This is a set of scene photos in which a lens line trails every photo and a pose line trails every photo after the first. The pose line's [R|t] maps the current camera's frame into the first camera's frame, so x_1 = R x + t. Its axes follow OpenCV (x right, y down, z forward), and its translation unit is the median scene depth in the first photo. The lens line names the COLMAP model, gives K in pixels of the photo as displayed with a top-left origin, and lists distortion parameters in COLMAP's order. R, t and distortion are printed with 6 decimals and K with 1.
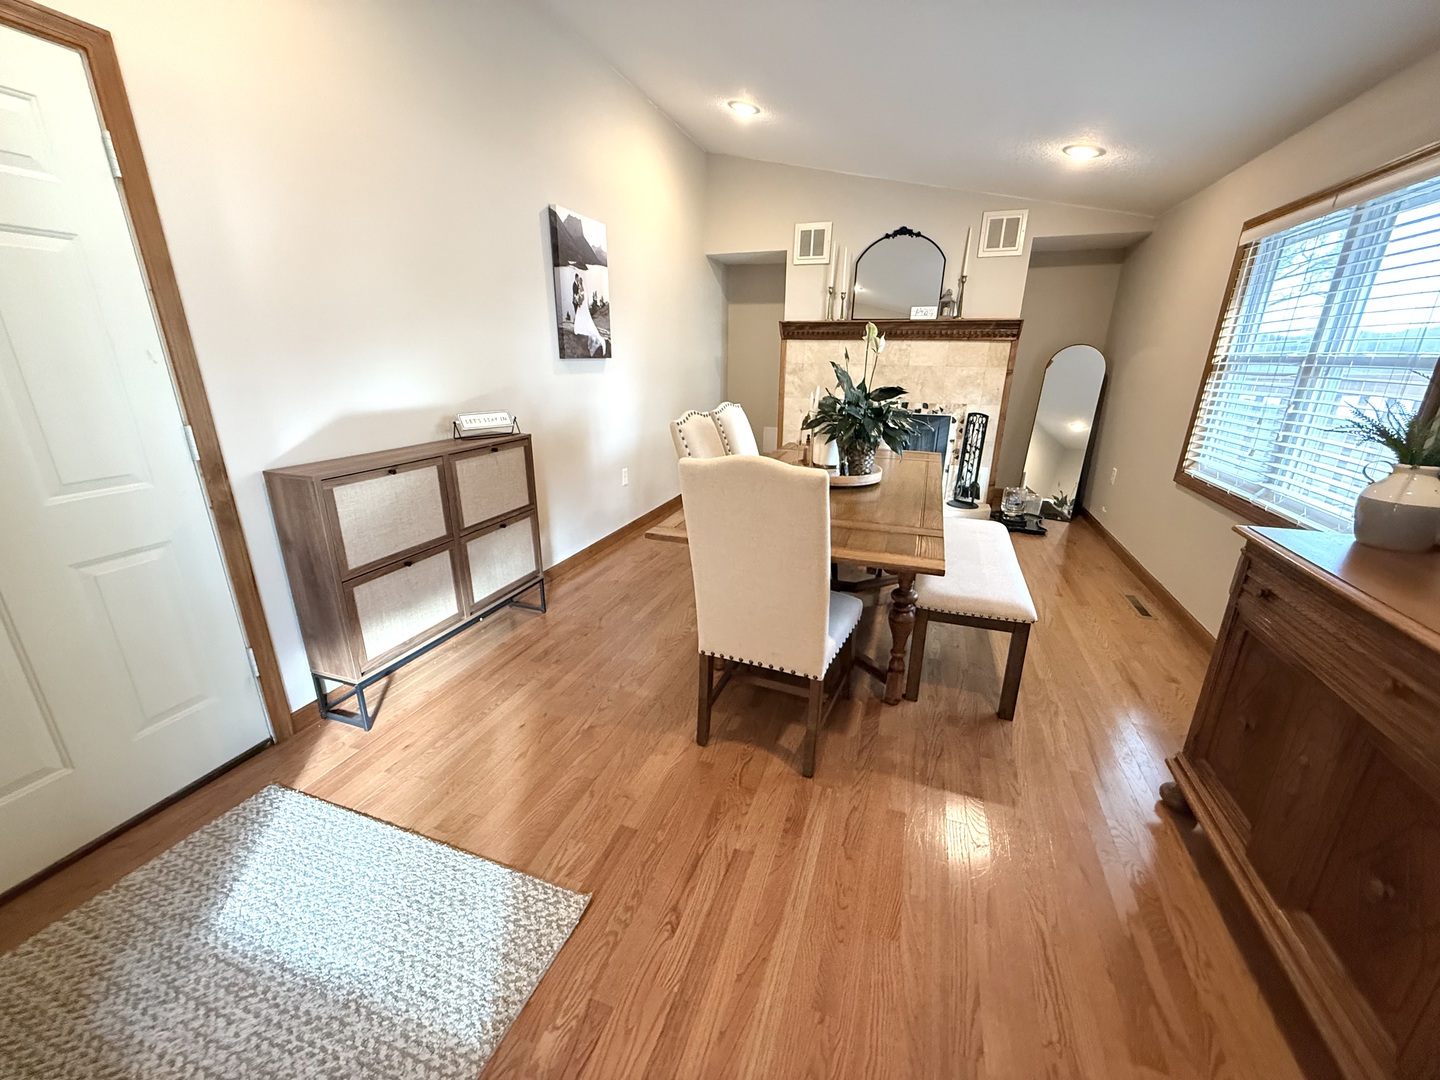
lens RADIAL K [[572.5, 0, 716.2], [0, 572.5, 539.6], [0, 0, 1]] dist [-0.000416, -0.000456]
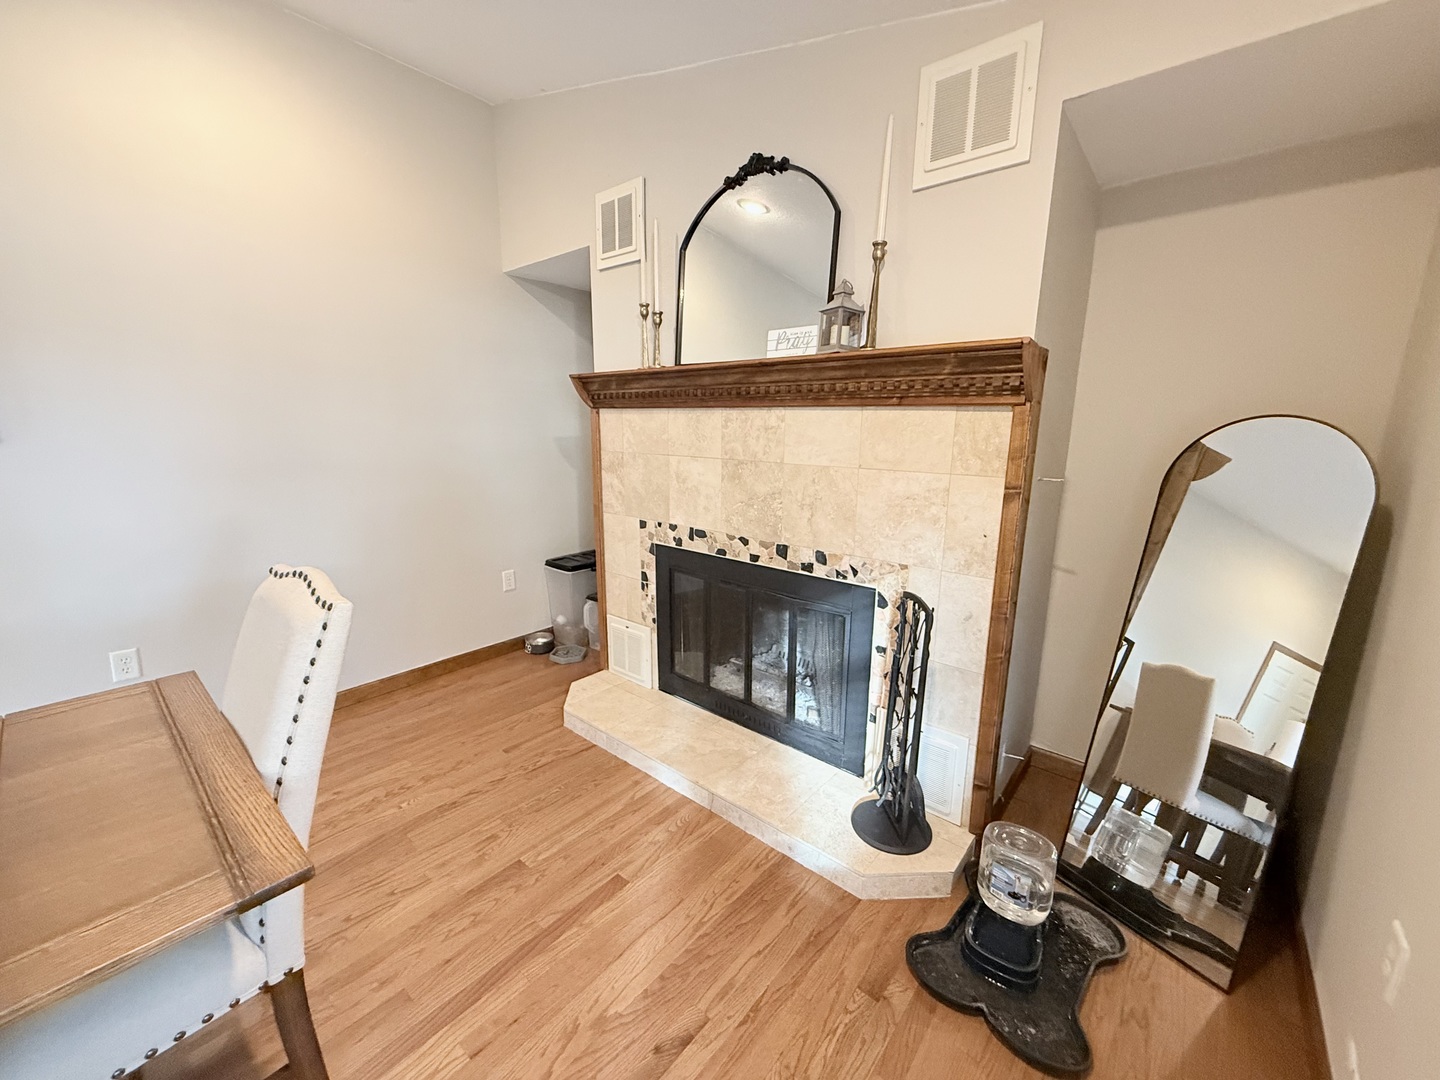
lens RADIAL K [[572.5, 0, 719.8], [0, 572.5, 539.4], [0, 0, 1]] dist [-0.000416, -0.000456]
pose [[0.934149, 0.075981, -0.348701, 0.457566], [-0.121629, 0.986359, -0.110912, -0.198228], [0.335517, 0.146020, 0.930648, 0.603505]]
